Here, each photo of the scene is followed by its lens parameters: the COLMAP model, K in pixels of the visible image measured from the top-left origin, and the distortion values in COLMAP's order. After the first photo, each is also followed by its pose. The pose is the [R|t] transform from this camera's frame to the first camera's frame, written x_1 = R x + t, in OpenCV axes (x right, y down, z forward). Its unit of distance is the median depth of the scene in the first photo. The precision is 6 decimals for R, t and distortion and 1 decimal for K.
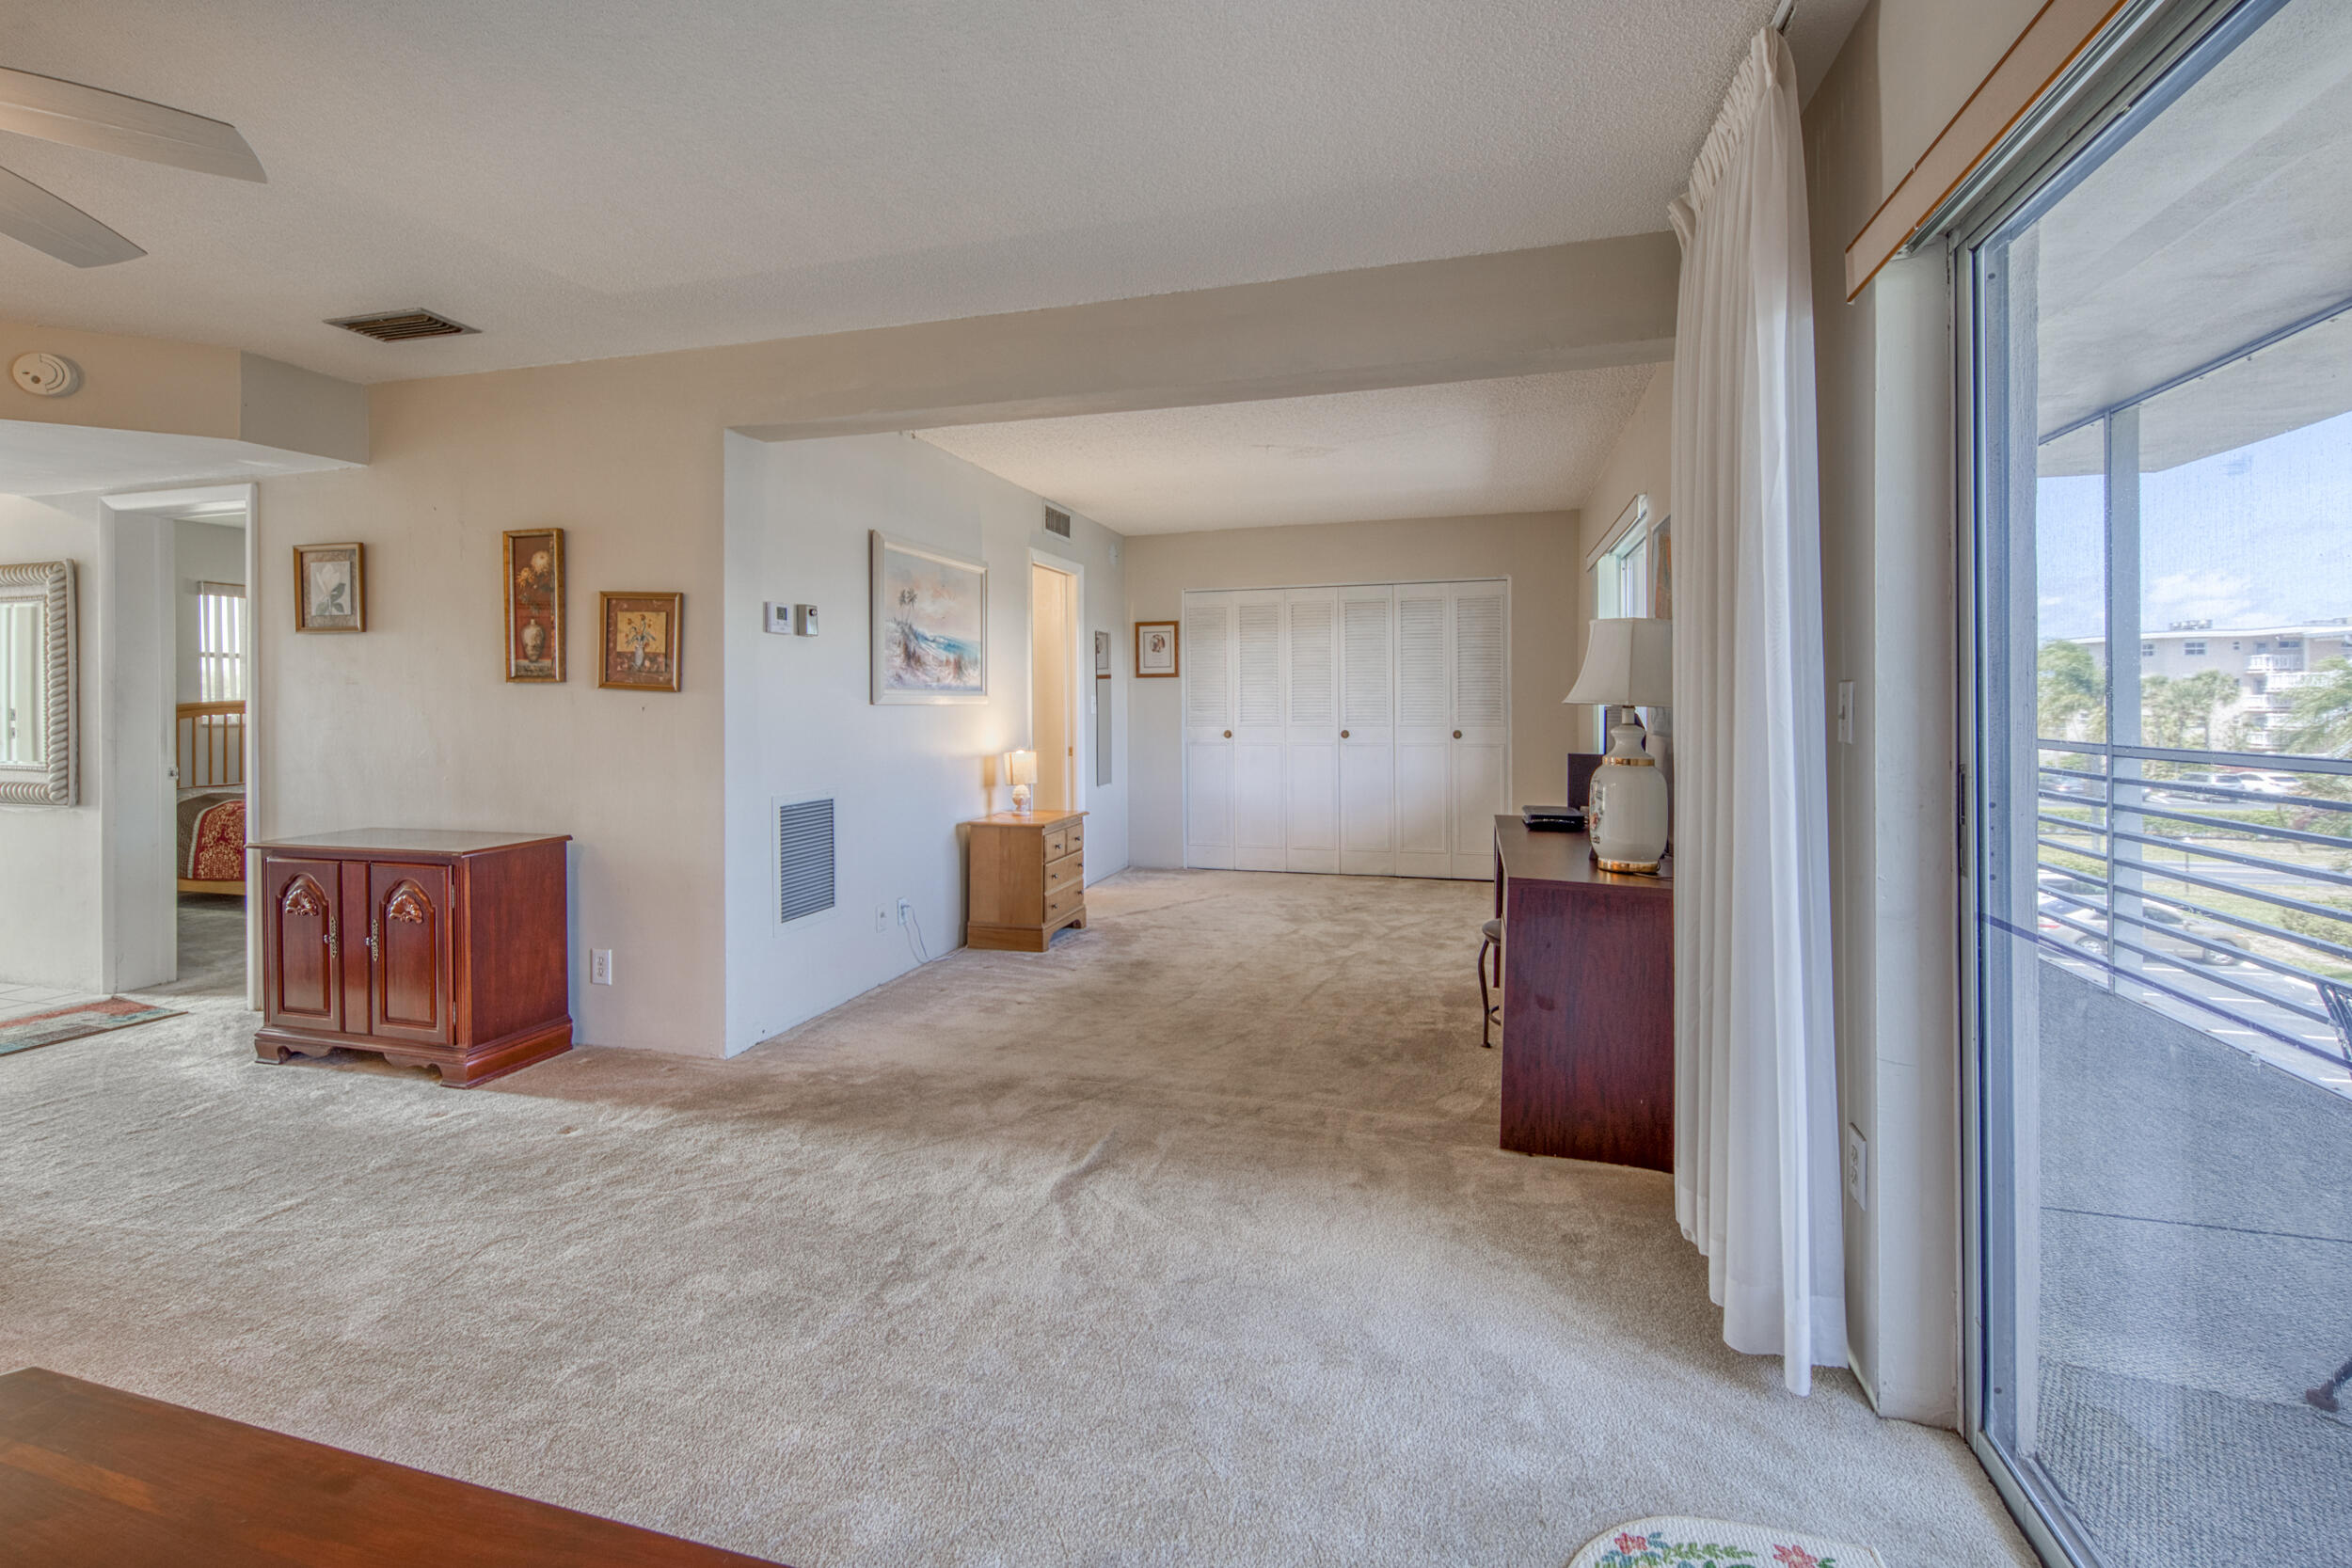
lens RADIAL K [[1042.5, 0, 1148.0], [0, 1042.5, 705.3], [0, 0, 1]] dist [0.007181, -0.003645]
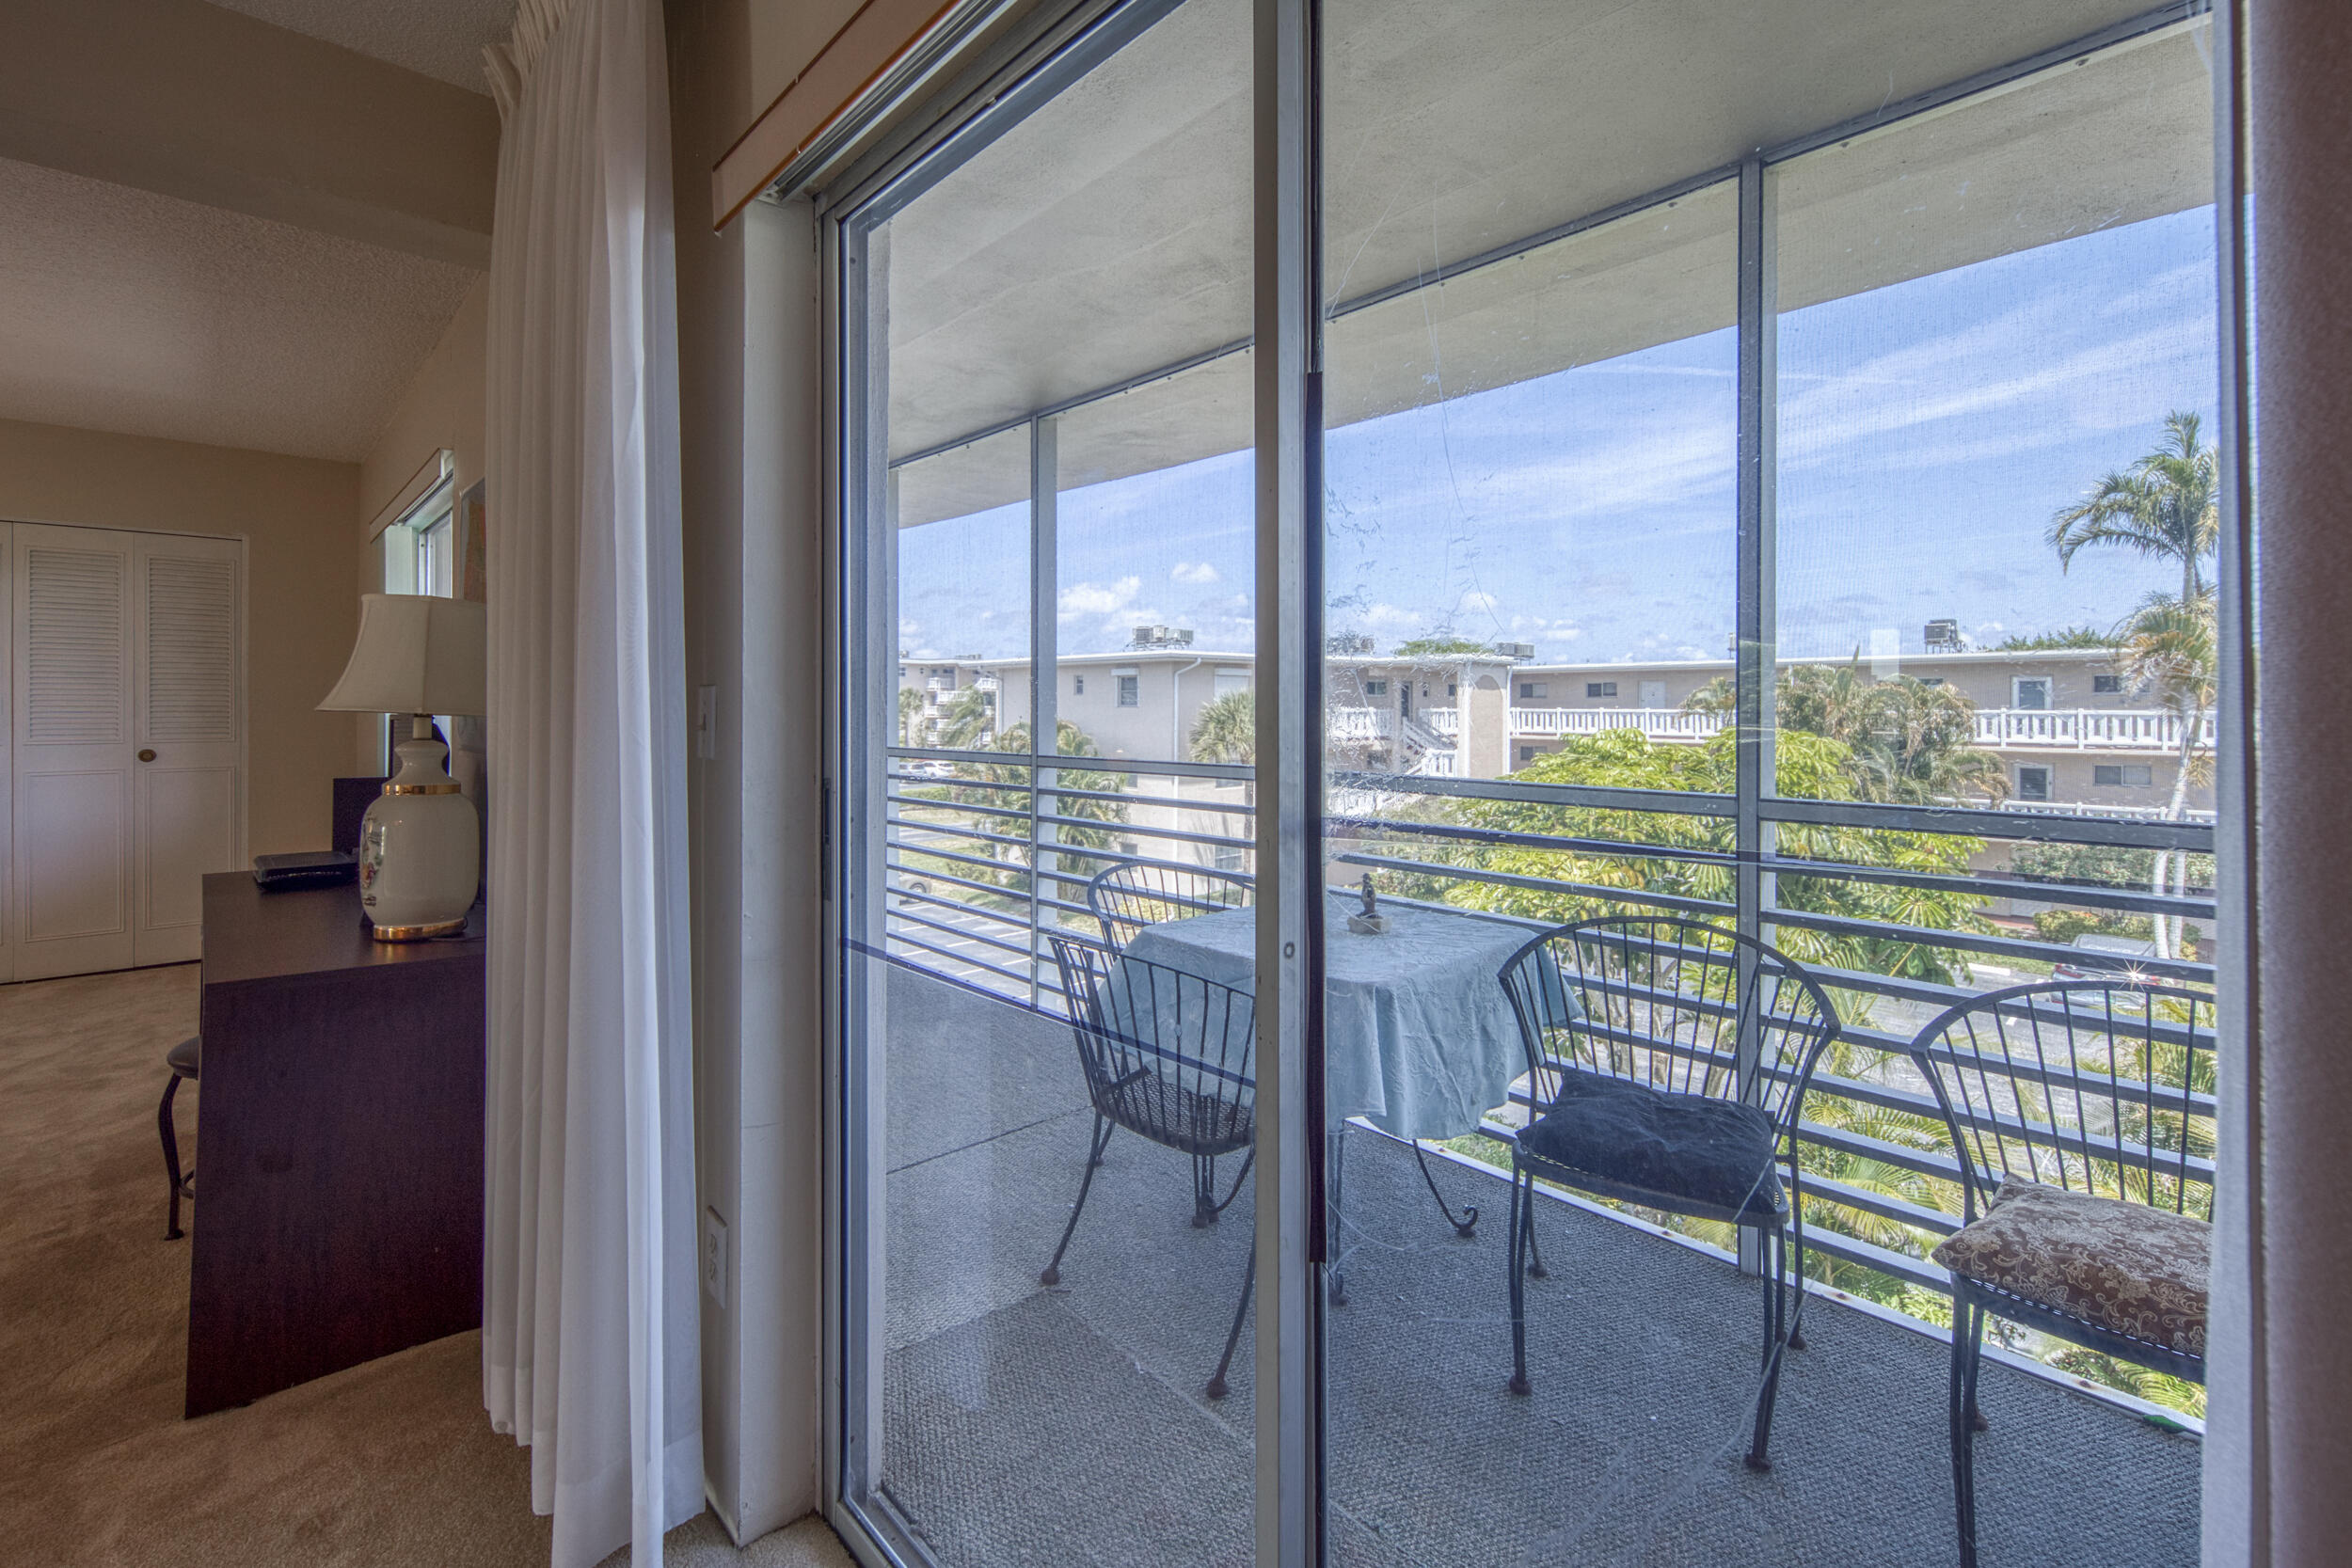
lens RADIAL K [[1042.5, 0, 1191.7], [0, 1042.5, 704.9], [0, 0, 1]] dist [0.007181, -0.003645]
pose [[0.489511, 0.008038, 0.871960, 0.074520], [-0.000967, 0.999962, -0.008675, -0.000199], [-0.871996, 0.003403, 0.489500, 0.148337]]
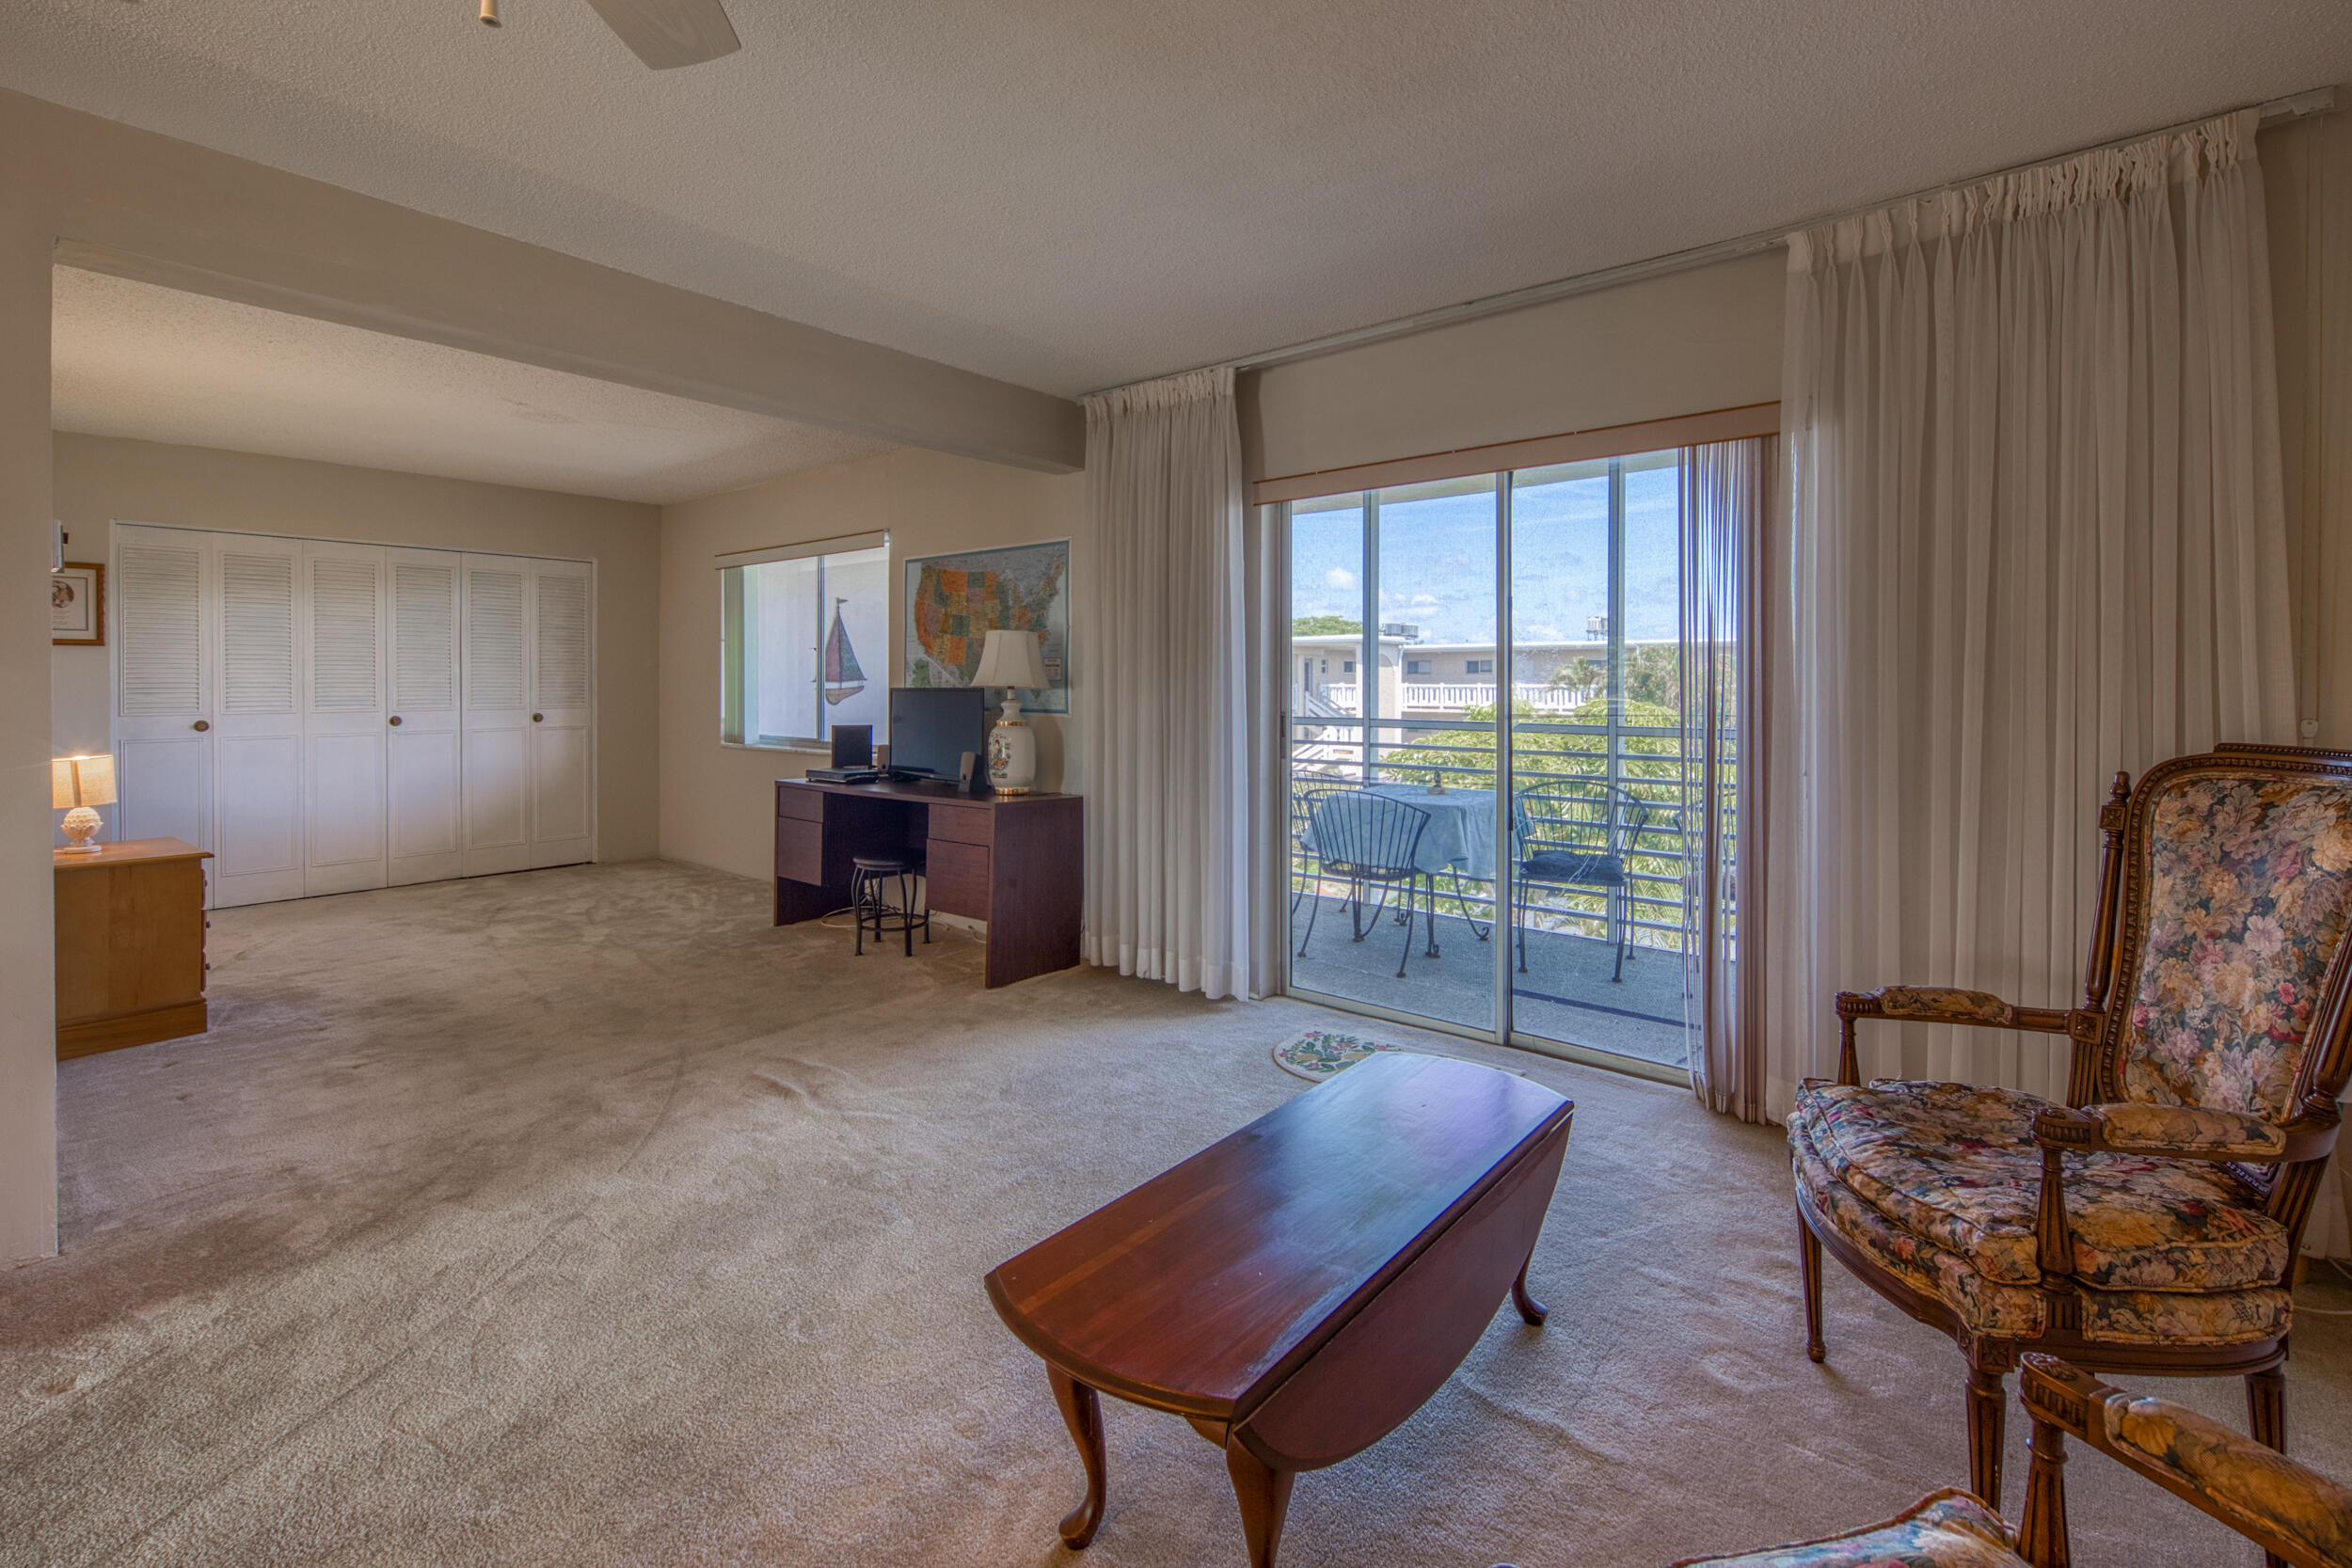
lens RADIAL K [[1042.5, 0, 1223.8], [0, 1042.5, 692.2], [0, 0, 1]] dist [0.007181, -0.003645]
pose [[0.361524, -0.002523, 0.932360, -0.822968], [-0.001222, 0.999994, 0.003180, 0.001369], [-0.932362, -0.002289, 0.361518, 0.145522]]
